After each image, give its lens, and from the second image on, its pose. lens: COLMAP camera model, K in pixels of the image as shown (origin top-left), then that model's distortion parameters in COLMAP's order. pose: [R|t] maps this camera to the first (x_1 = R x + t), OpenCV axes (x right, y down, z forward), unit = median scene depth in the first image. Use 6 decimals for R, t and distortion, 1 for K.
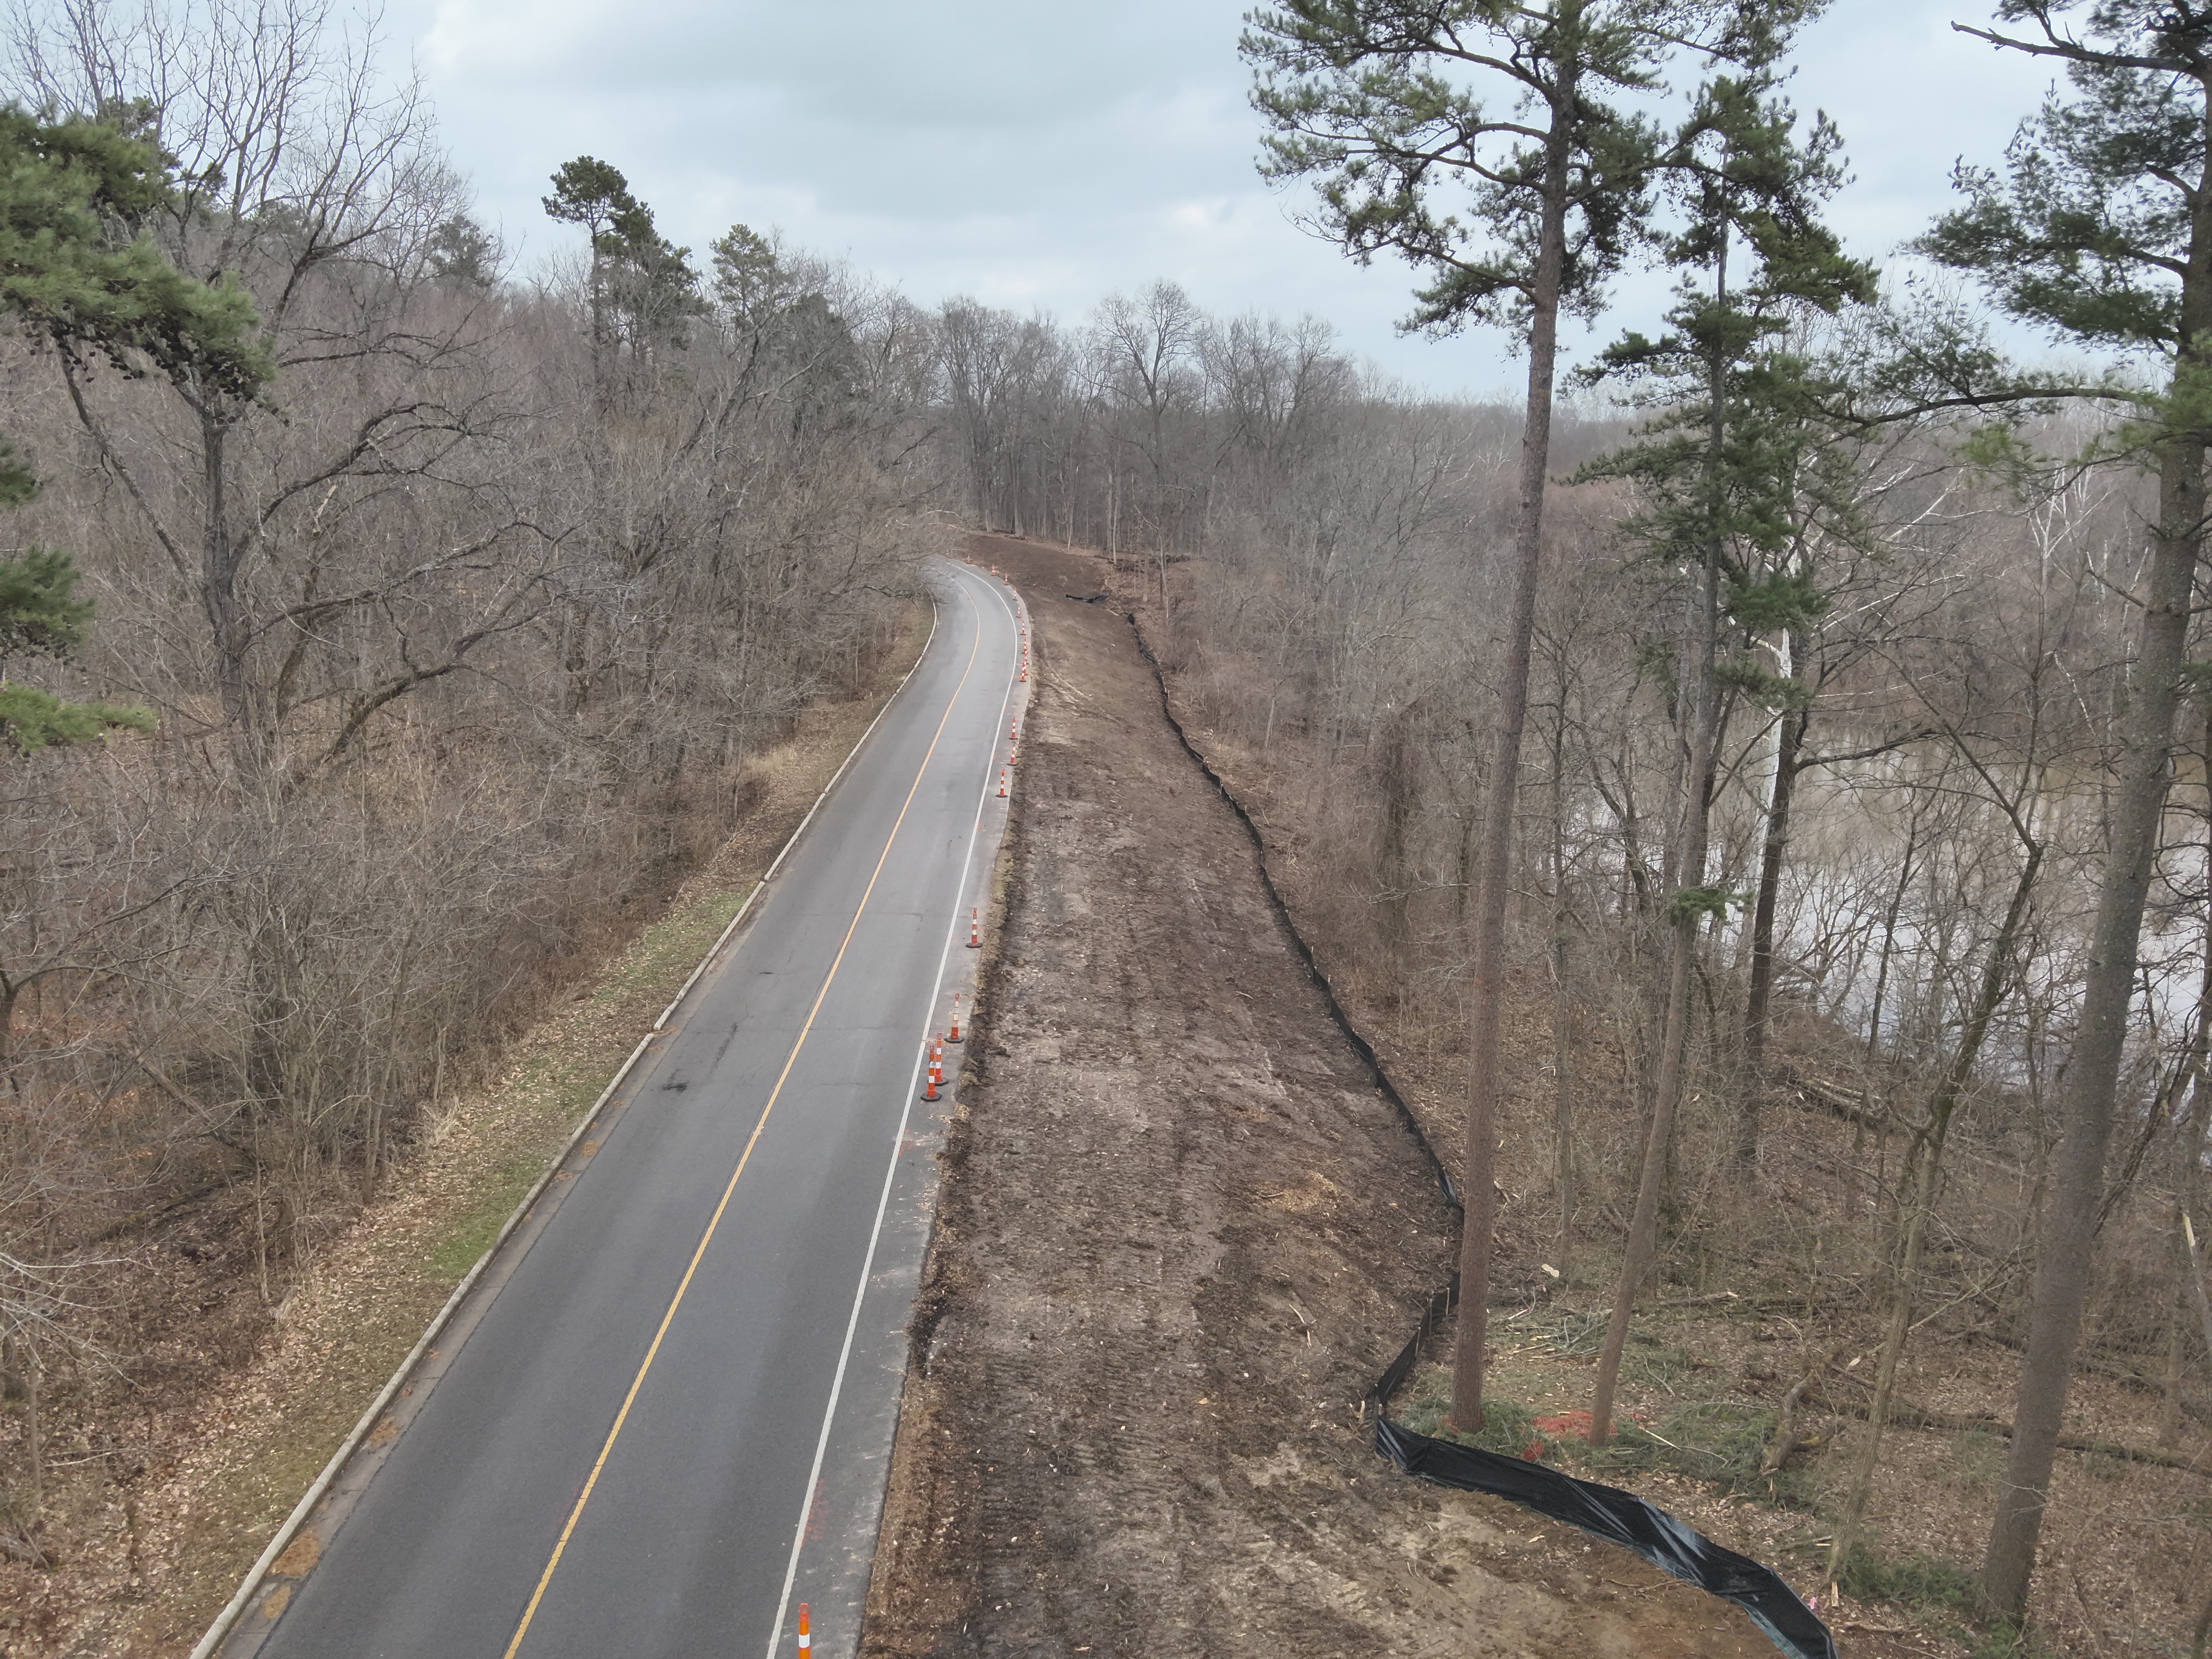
lens RADIAL K [[1564.1, 0, 1105.0], [0, 1564.1, 811.2], [0, 0, 1]] dist [0.072233, -0.206485]
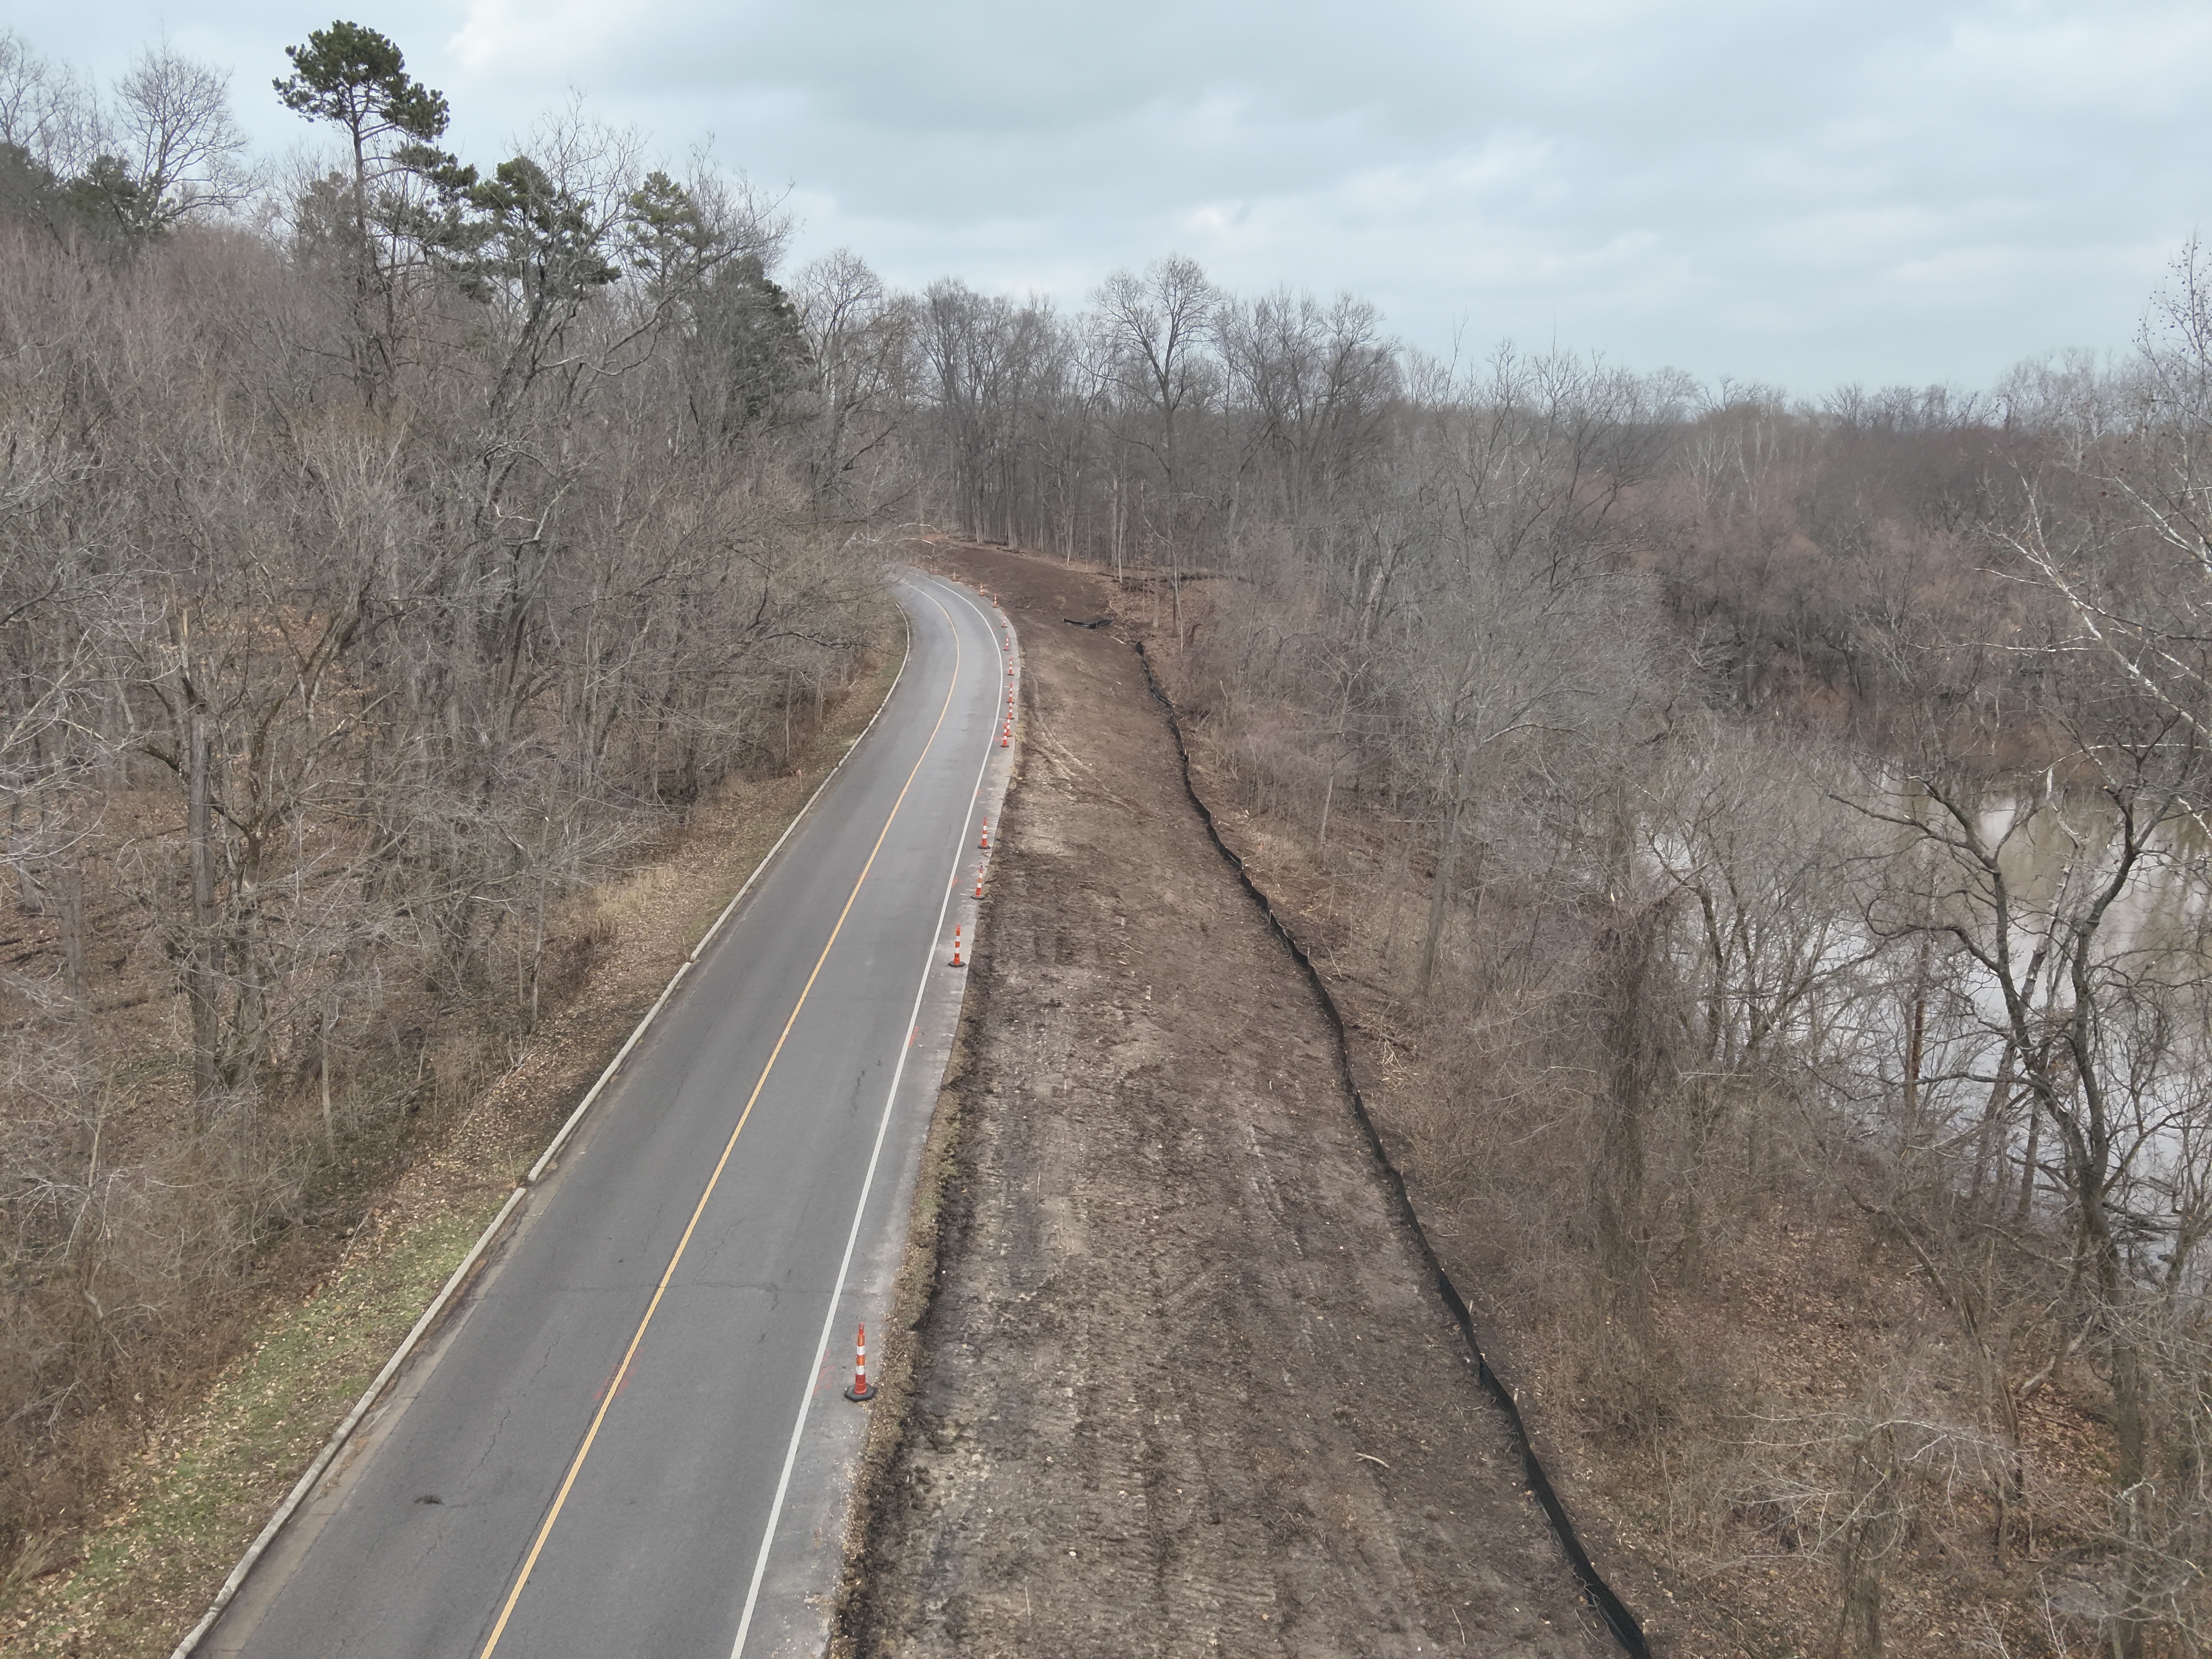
lens RADIAL K [[1564.1, 0, 1105.0], [0, 1564.1, 811.2], [0, 0, 1]] dist [0.072233, -0.206485]
pose [[0.999997, 0.001241, -0.002061, -0.001328], [-0.001246, 0.999996, -0.002567, -0.083886], [0.002057, 0.002570, 0.999995, 0.376999]]
